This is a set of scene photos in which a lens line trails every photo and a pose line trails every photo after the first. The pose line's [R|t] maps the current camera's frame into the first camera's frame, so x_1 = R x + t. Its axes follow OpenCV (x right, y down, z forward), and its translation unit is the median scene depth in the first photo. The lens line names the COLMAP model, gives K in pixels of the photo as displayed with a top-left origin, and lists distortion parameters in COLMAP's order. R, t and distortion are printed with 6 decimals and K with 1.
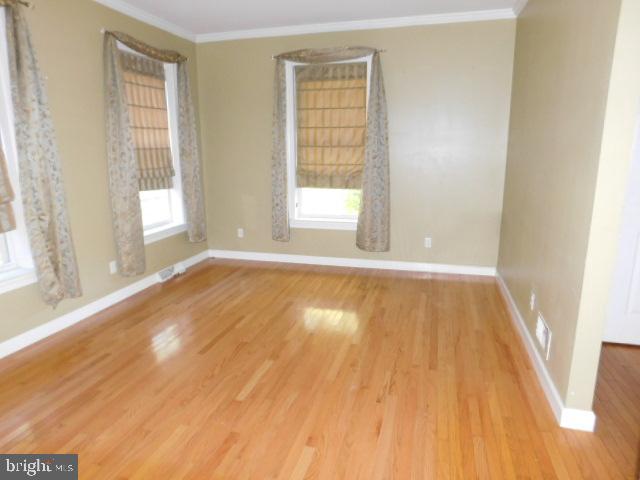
lens RADIAL K [[420.5, 0, 318.7], [0, 420.5, 240.0], [0, 0, 1]] dist [-0.052680, 0.034439]
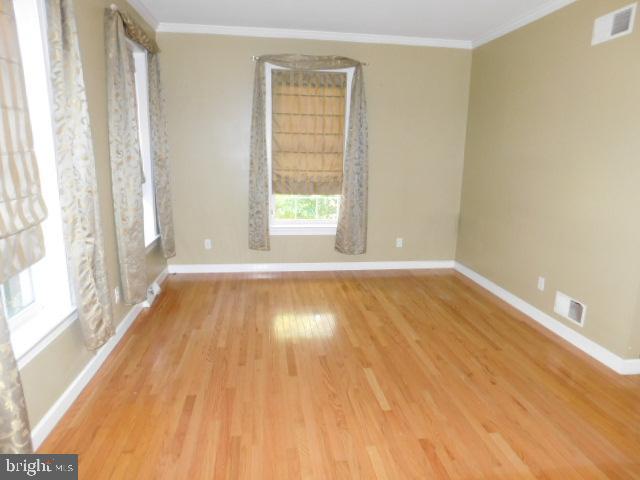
lens RADIAL K [[420.5, 0, 319.8], [0, 420.5, 238.9], [0, 0, 1]] dist [-0.052680, 0.034439]
pose [[0.919341, -0.057064, 0.389303, -0.365006], [0.060094, 0.998183, 0.004401, -0.020452], [-0.388846, 0.019348, 0.921099, 0.070061]]
